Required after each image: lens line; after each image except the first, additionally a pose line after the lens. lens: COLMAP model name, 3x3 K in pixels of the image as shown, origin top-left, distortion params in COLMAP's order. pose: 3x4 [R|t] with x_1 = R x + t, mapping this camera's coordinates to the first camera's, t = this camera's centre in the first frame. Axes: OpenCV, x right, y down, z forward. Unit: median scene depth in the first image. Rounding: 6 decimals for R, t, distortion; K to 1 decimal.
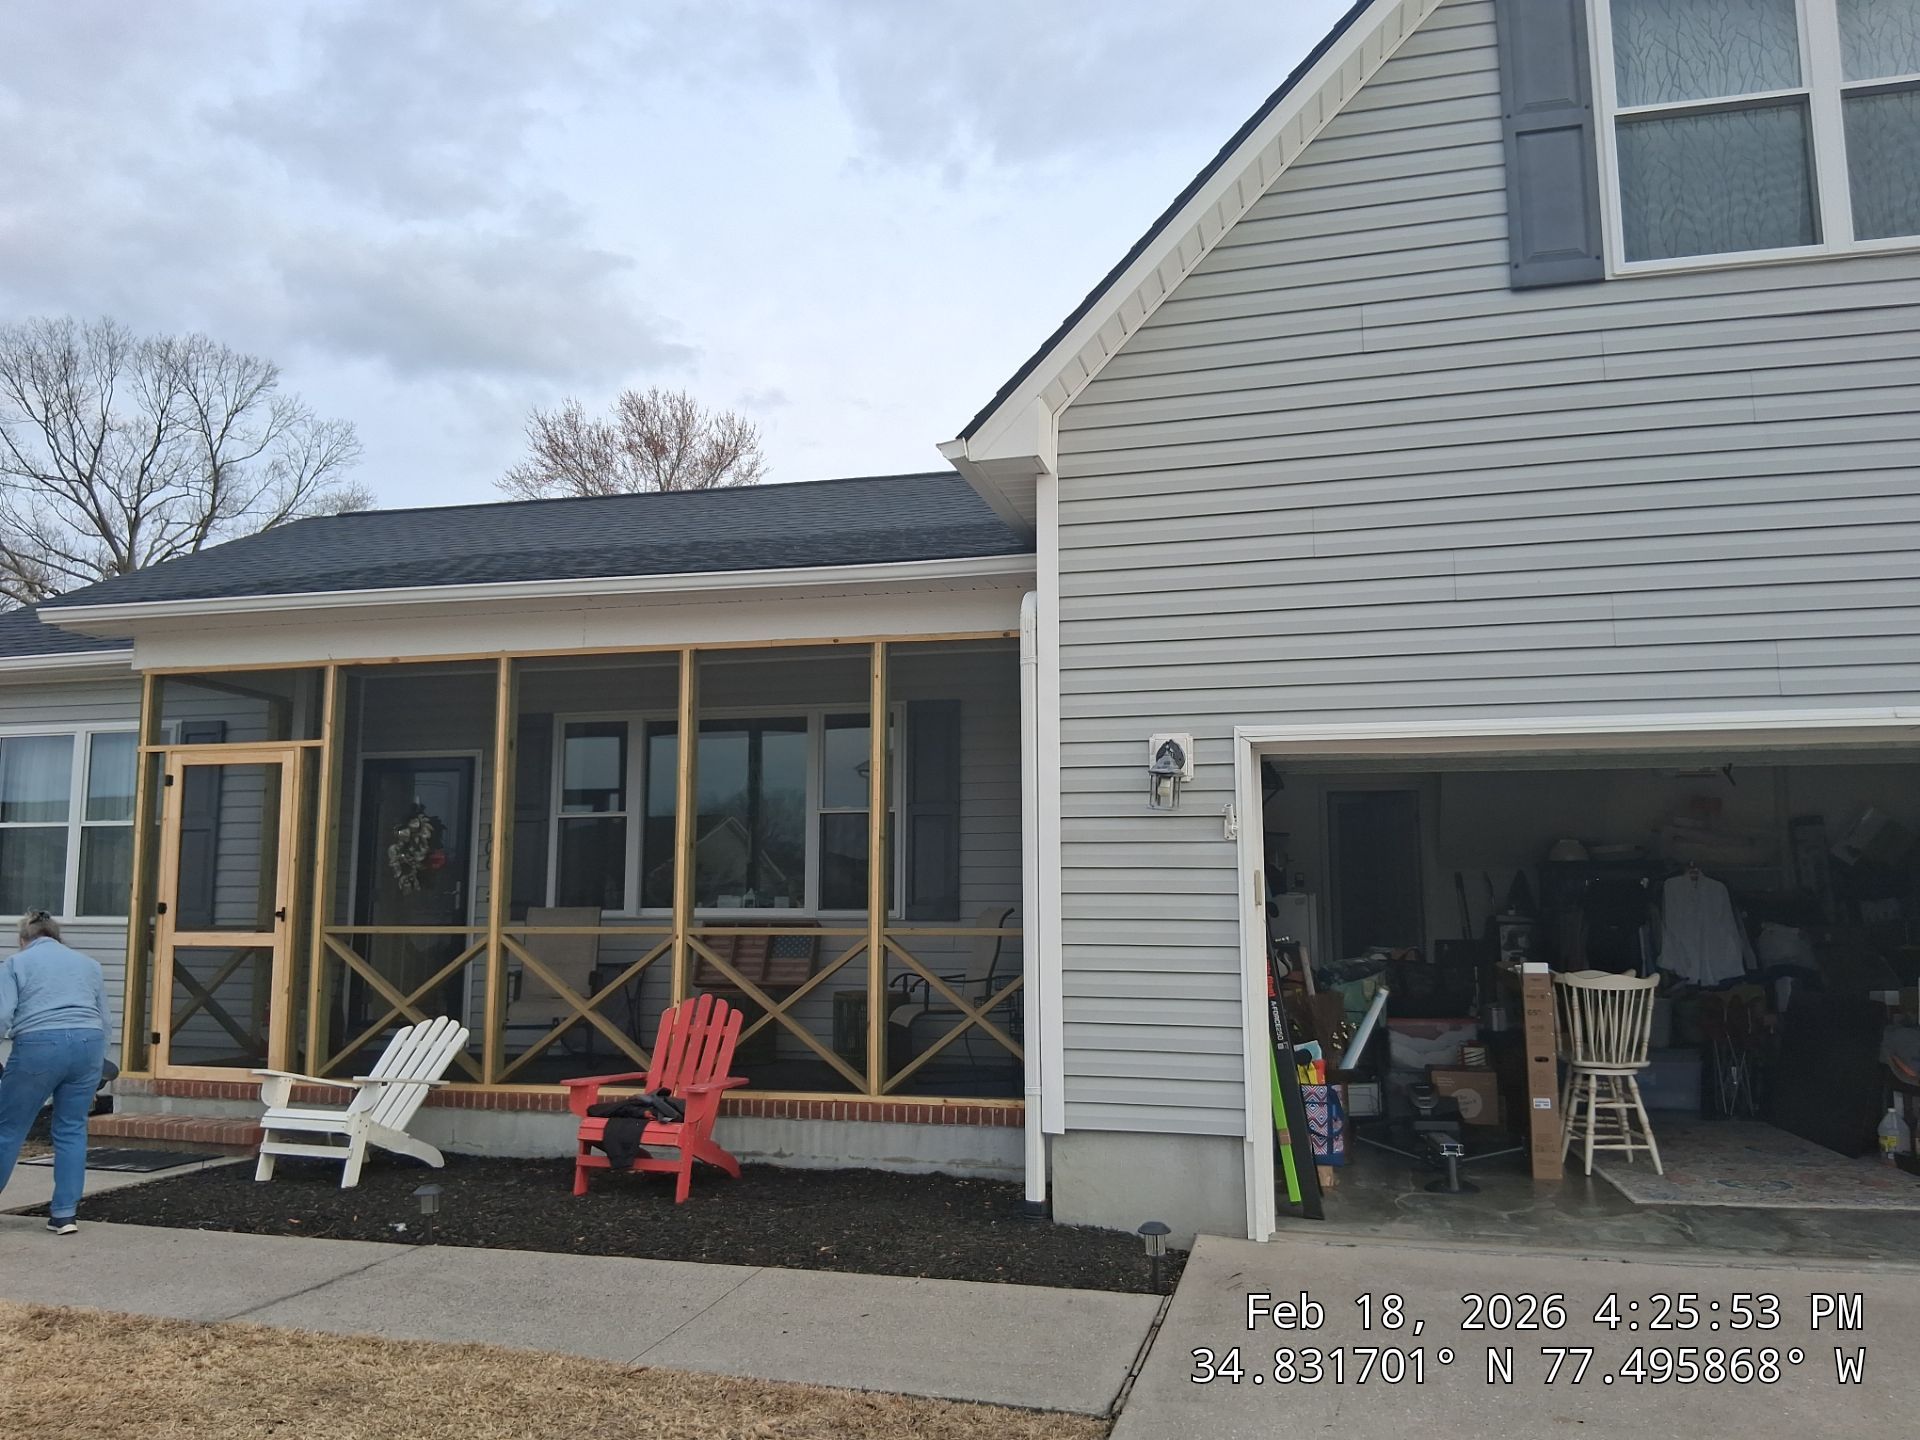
lens RADIAL K [[1458.2, 0, 925.0], [0, 1458.2, 711.7], [0, 0, 1]] dist [0.116217, -0.220693]
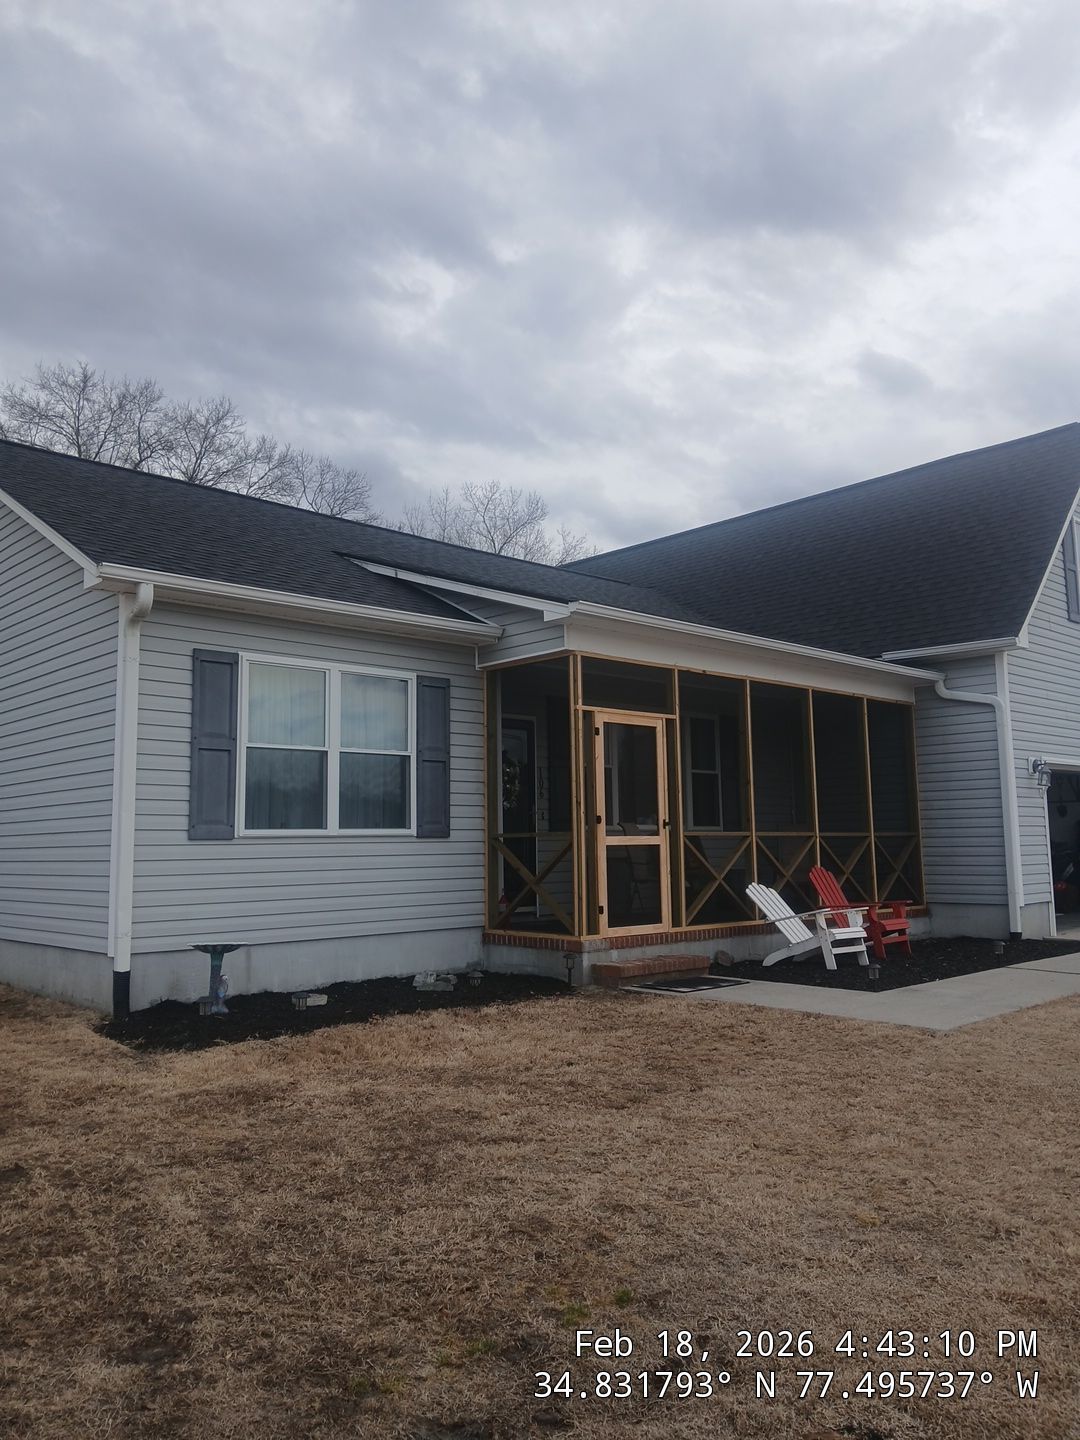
lens RADIAL K [[1118.3, 0, 524.3], [0, 1118.3, 699.9], [0, 0, 1]] dist [0.039500, -0.086640]
pose [[0.512494, 0.098146, 0.853064, -1.505916], [-0.105283, 0.993133, -0.051010, 0.080404], [-0.852212, -0.063671, 0.519307, 0.511895]]
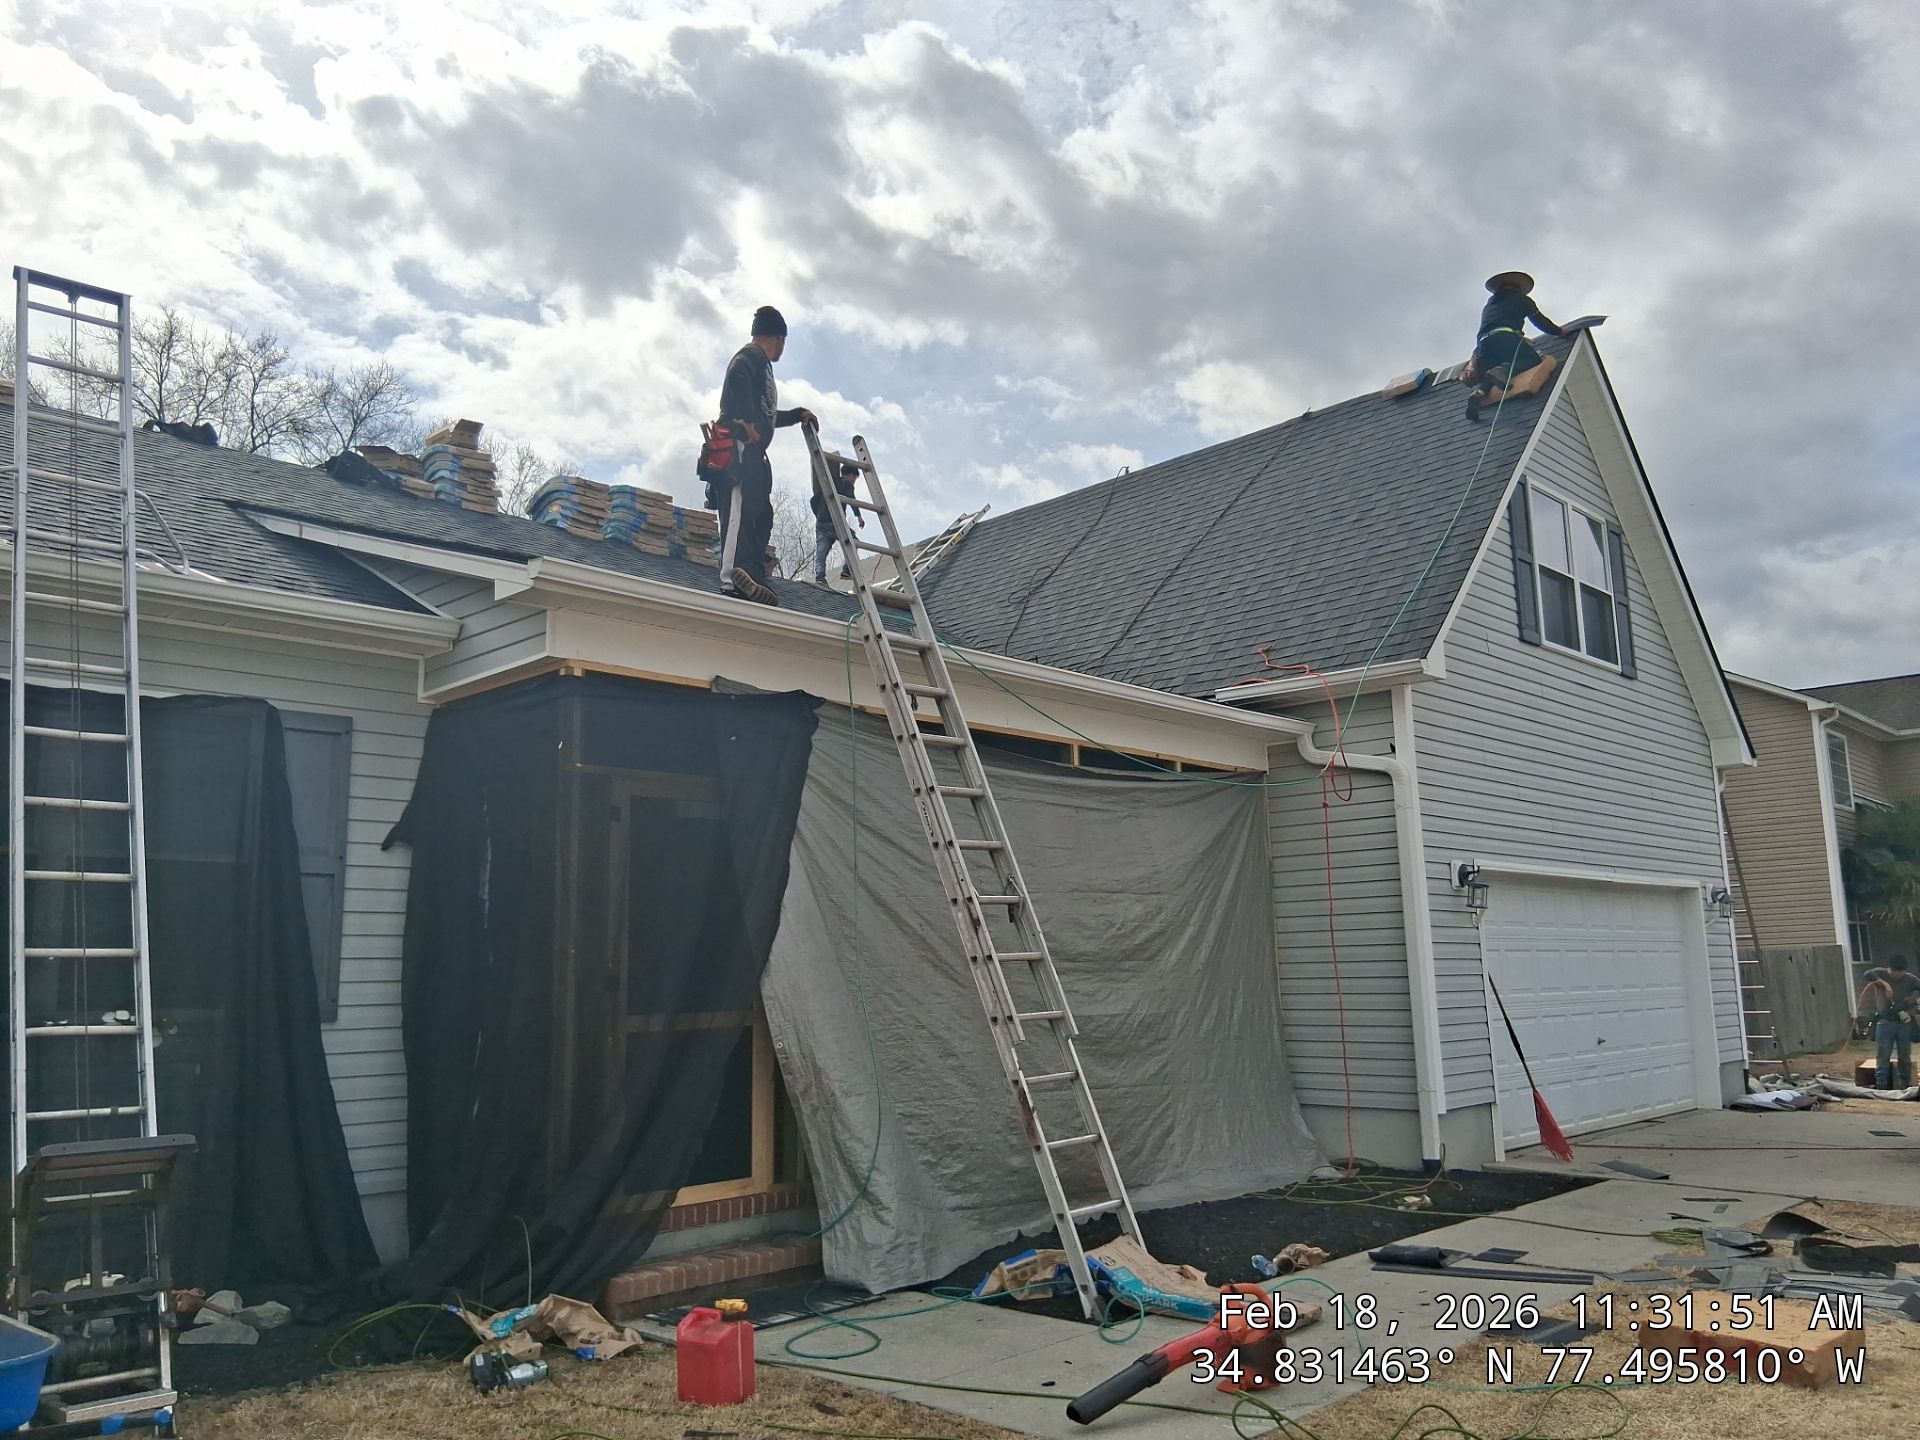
lens RADIAL K [[1468.7, 0, 951.8], [0, 1468.7, 745.2], [0, 0, 1]] dist [0.109946, -0.193518]
pose [[0.466156, 0.125750, 0.875720, -1.116586], [-0.097314, 0.991129, -0.090521, 0.064334], [-0.879334, -0.043023, 0.474258, 0.505008]]
